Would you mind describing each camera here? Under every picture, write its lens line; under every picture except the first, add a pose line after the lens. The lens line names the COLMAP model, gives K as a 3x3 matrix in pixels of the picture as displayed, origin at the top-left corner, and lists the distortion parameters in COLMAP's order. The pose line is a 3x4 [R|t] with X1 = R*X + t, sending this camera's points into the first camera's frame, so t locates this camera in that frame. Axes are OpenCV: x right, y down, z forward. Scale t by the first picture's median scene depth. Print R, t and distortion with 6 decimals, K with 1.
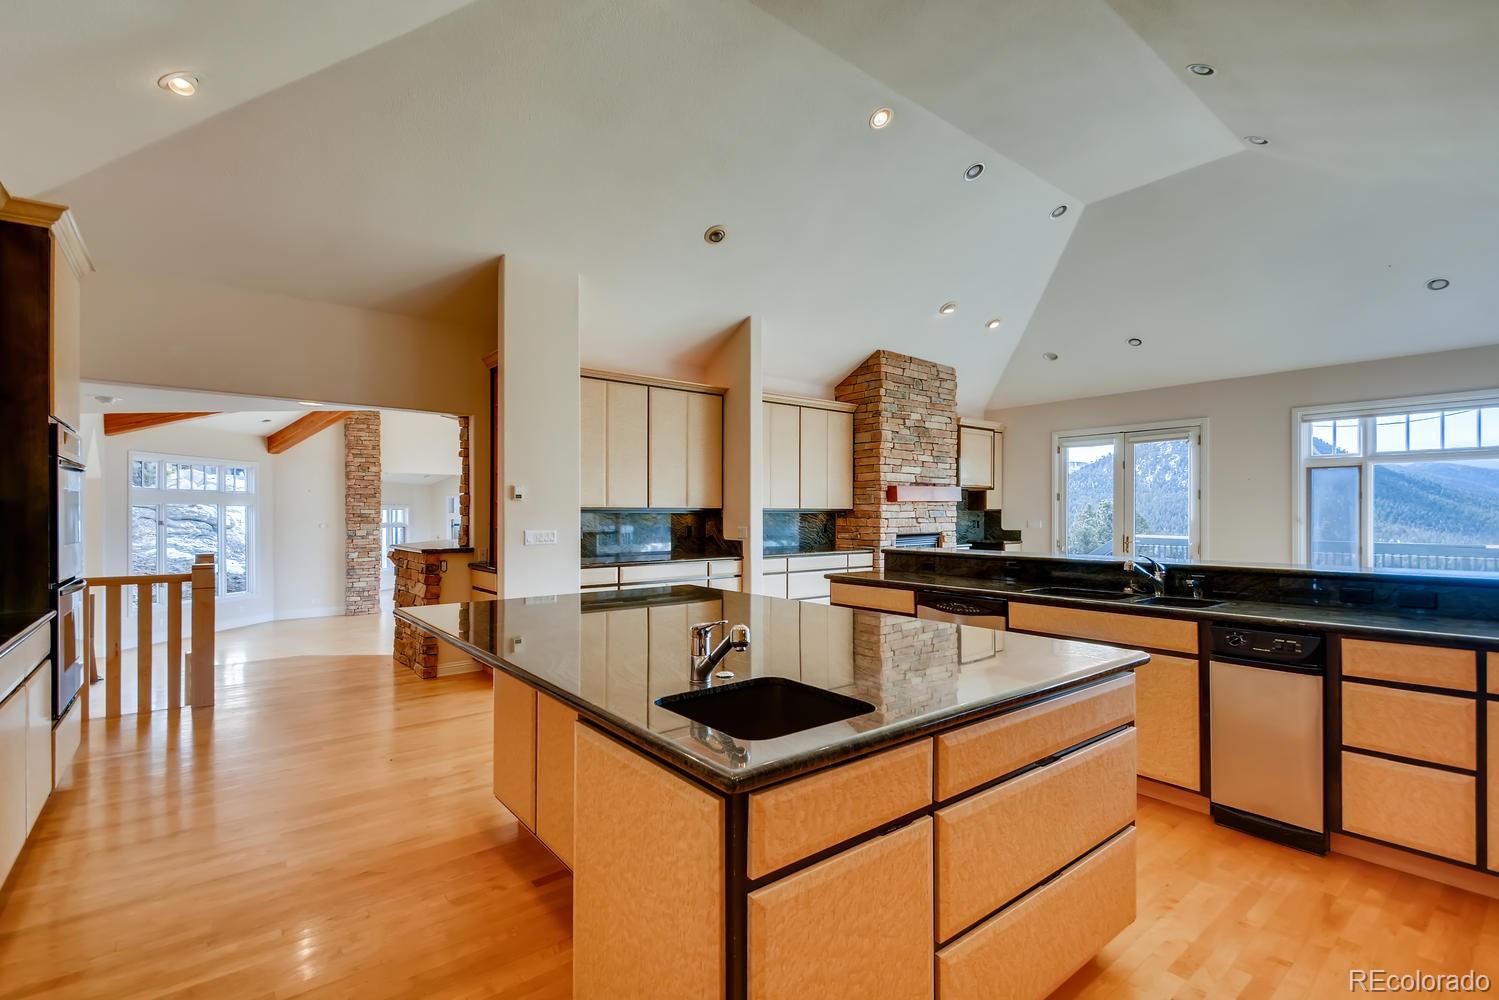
lens RADIAL K [[678.4, 0, 756.9], [0, 678.4, 510.9], [0, 0, 1]] dist [0.022441, -0.010388]
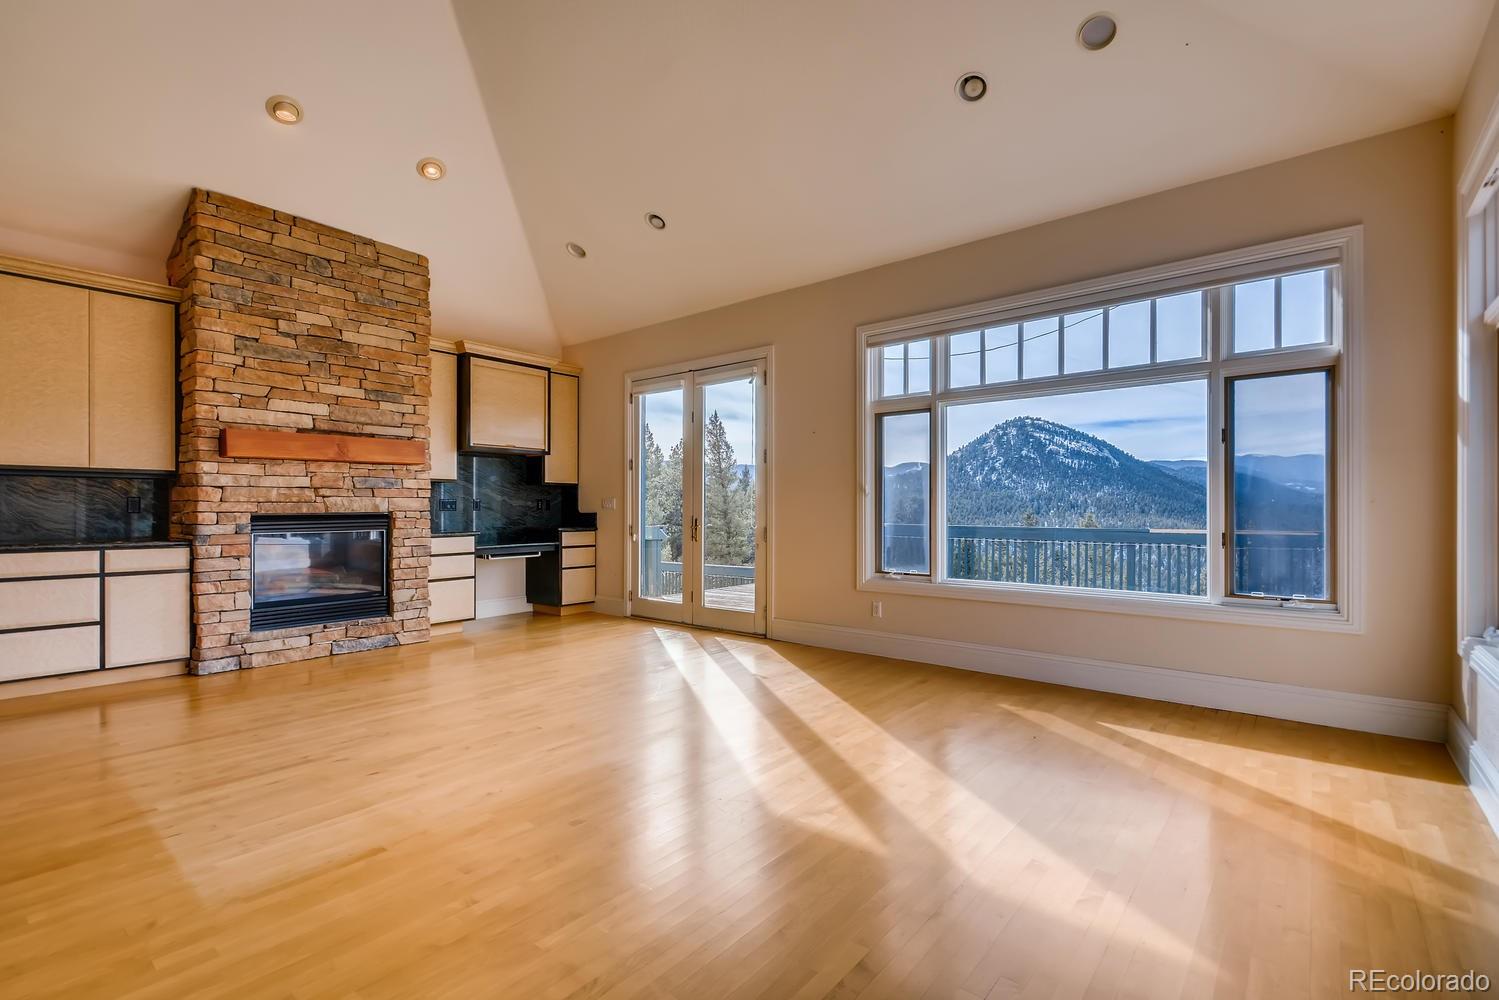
lens RADIAL K [[678.4, 0, 754.6], [0, 678.4, 504.4], [0, 0, 1]] dist [0.022441, -0.010388]
pose [[0.980152, 0.004336, 0.198199, 0.495284], [-0.003594, 0.999985, -0.004100, 0.026058], [-0.198214, 0.003307, 0.980153, 0.328087]]
